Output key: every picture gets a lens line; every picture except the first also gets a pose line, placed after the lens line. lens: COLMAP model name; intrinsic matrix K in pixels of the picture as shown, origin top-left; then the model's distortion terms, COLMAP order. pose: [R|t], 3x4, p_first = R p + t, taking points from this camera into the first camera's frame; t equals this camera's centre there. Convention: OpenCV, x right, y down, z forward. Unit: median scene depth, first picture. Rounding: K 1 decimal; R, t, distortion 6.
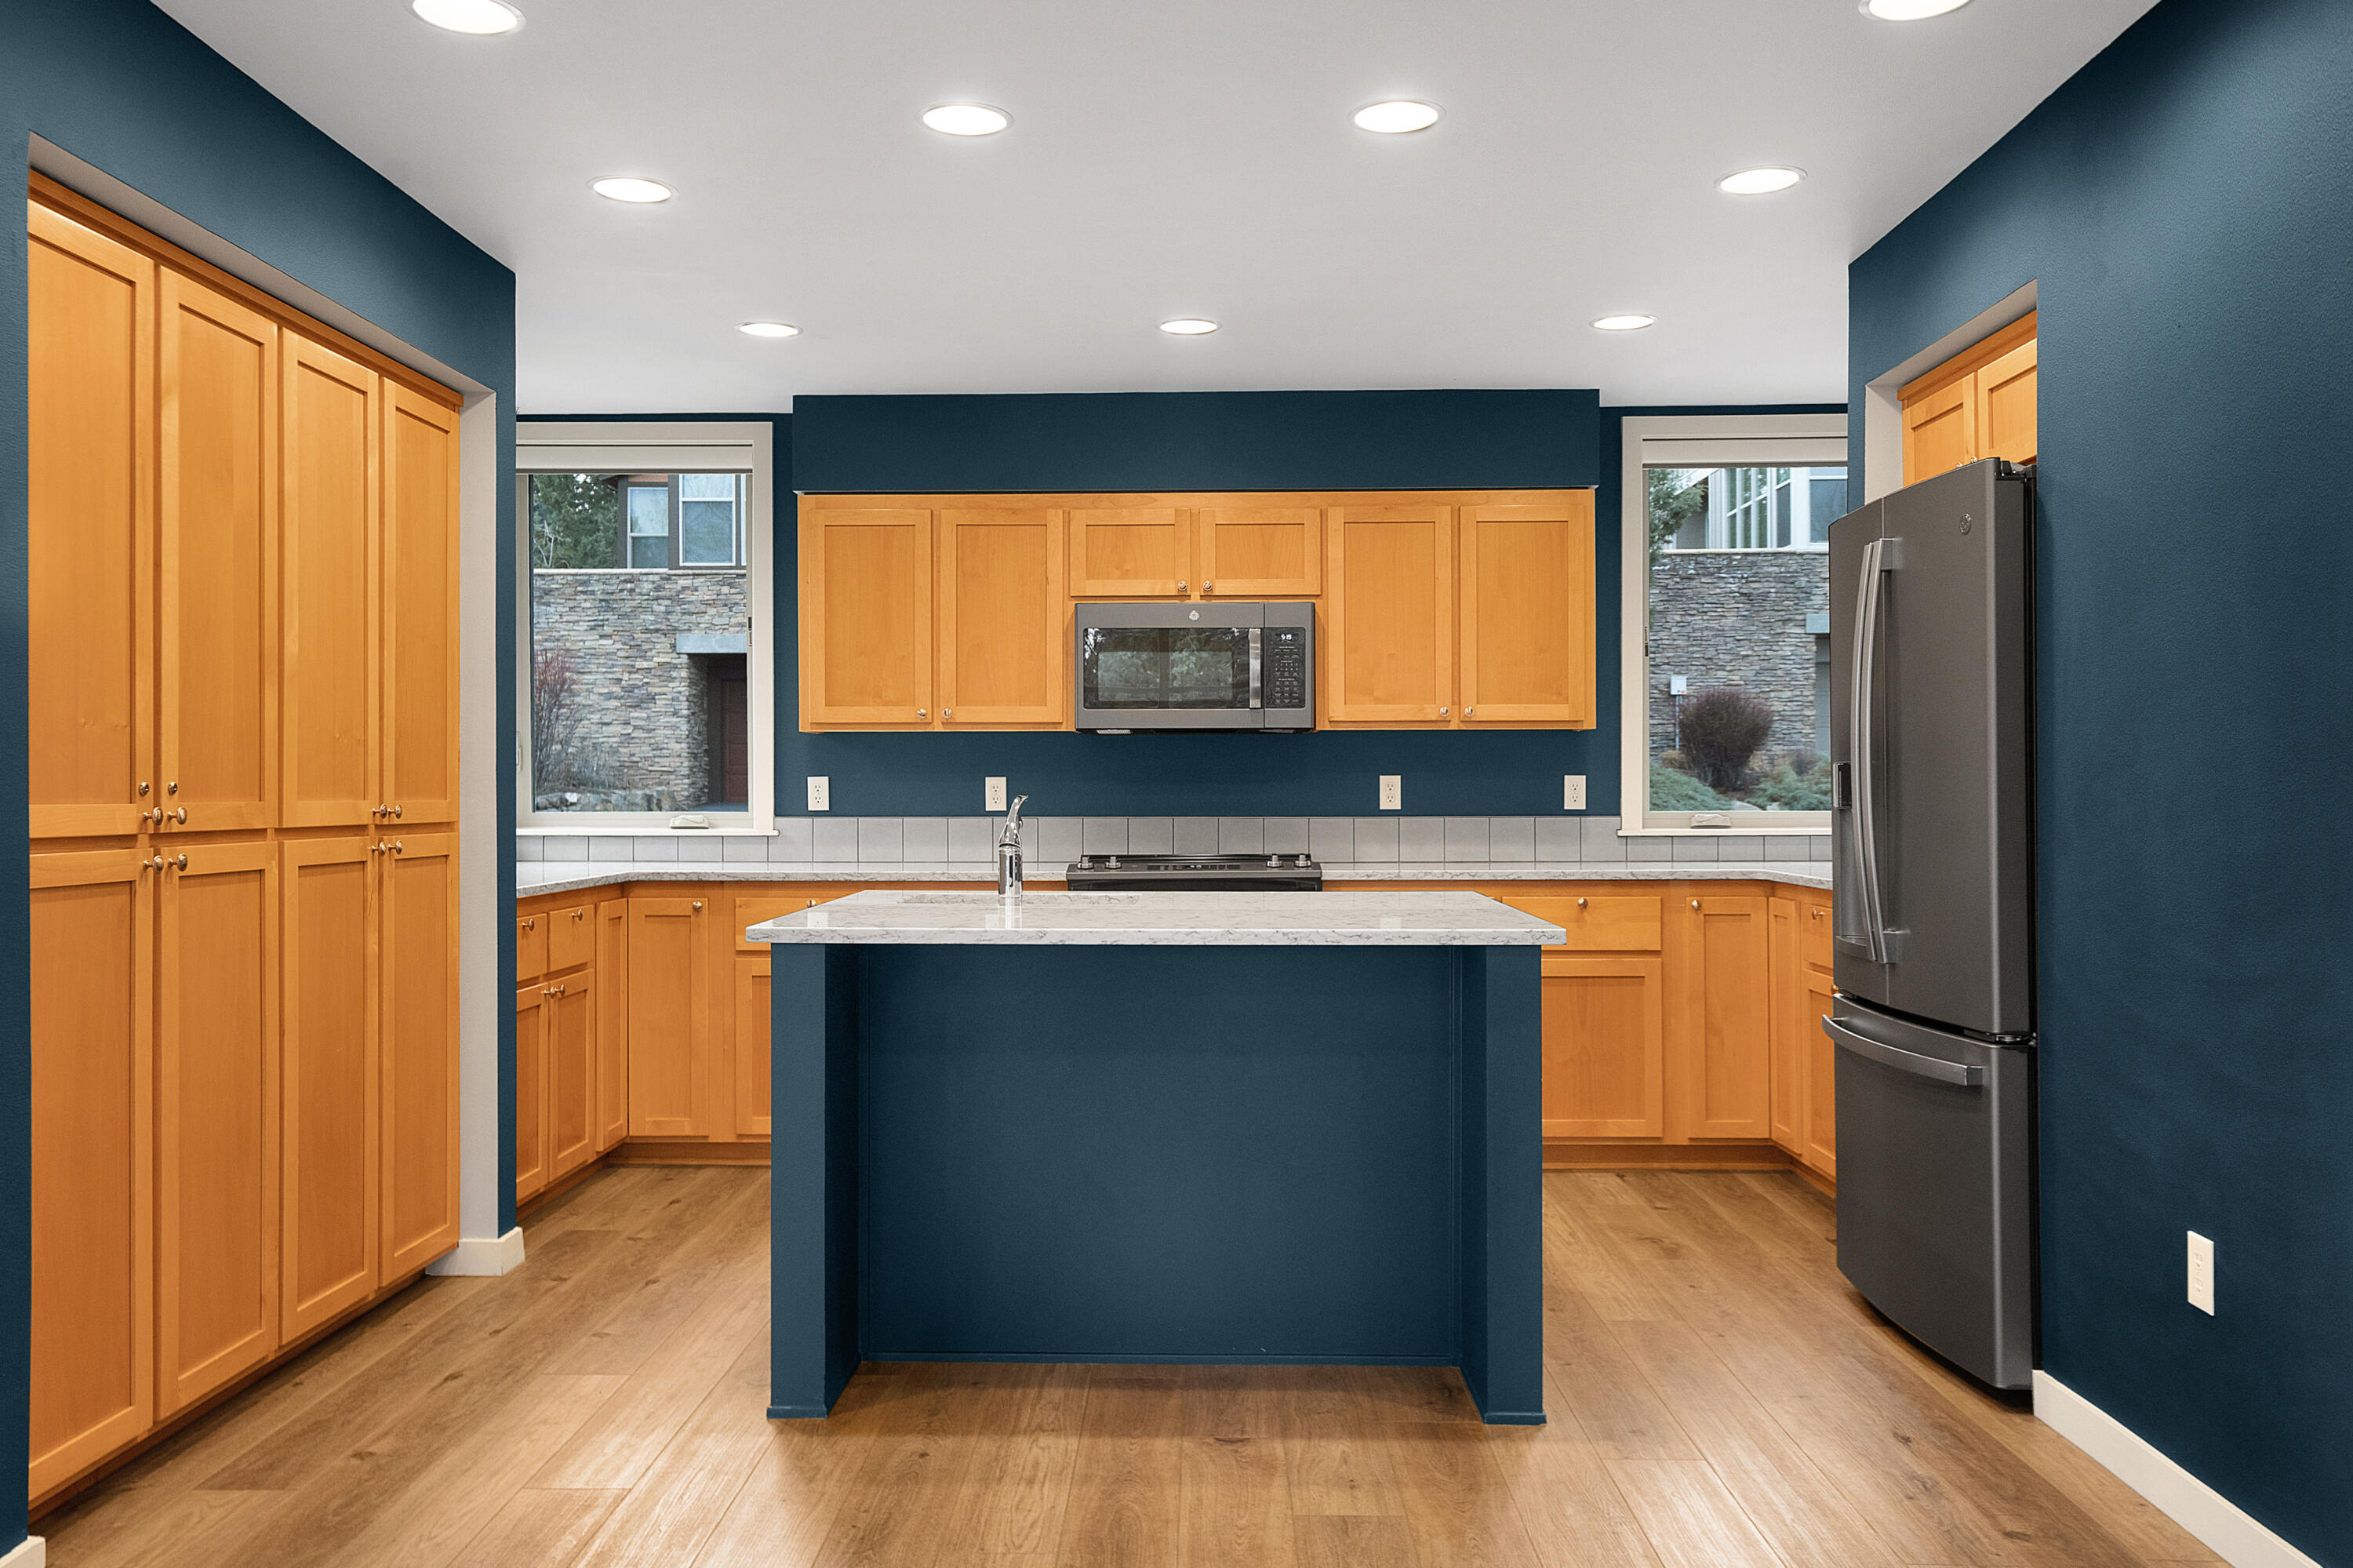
lens RADIAL K [[1901.8, 0, 1176.5], [0, 1901.8, 784.0], [0, 0, 1]] dist [-0.007425, -0.005651]
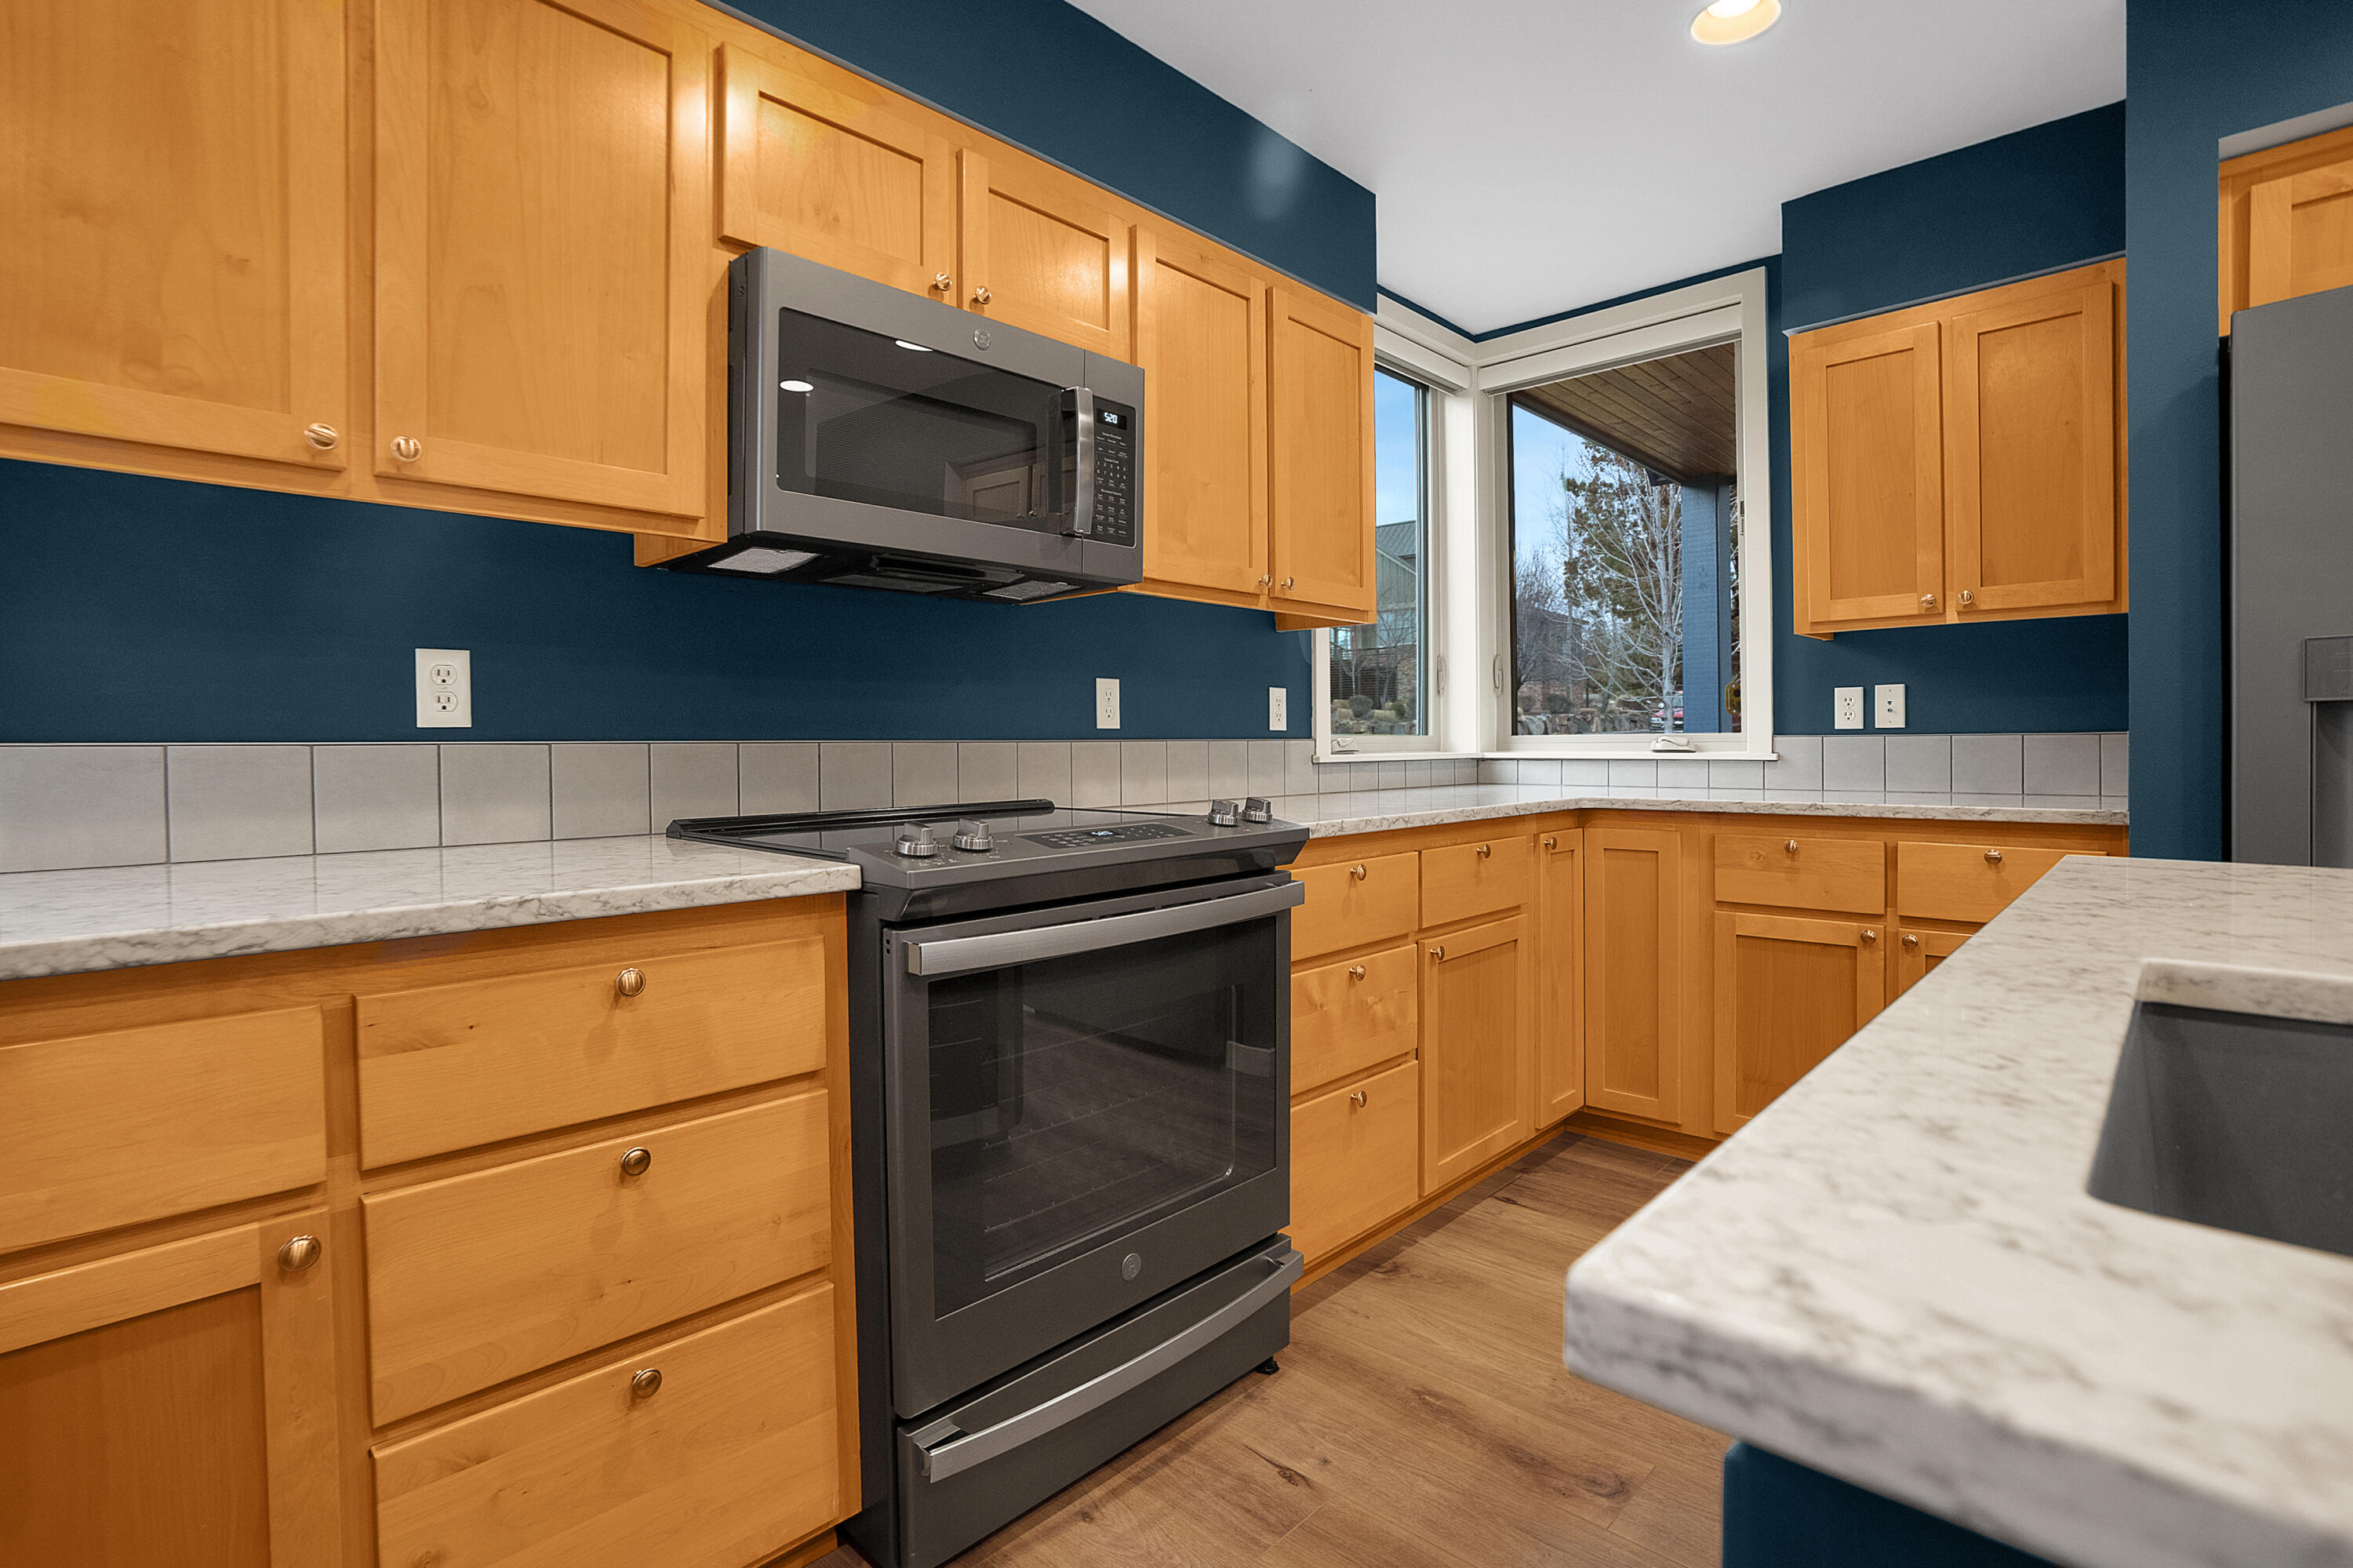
lens RADIAL K [[1126.3, 0, 1161.5], [0, 1126.3, 752.4], [0, 0, 1]] dist [-0.016720, 0.000347]
pose [[0.678332, -0.009178, 0.734698, -0.170899], [0.006070, 0.999958, 0.006887, 0.018947], [-0.734730, -0.000212, 0.678359, 0.715289]]
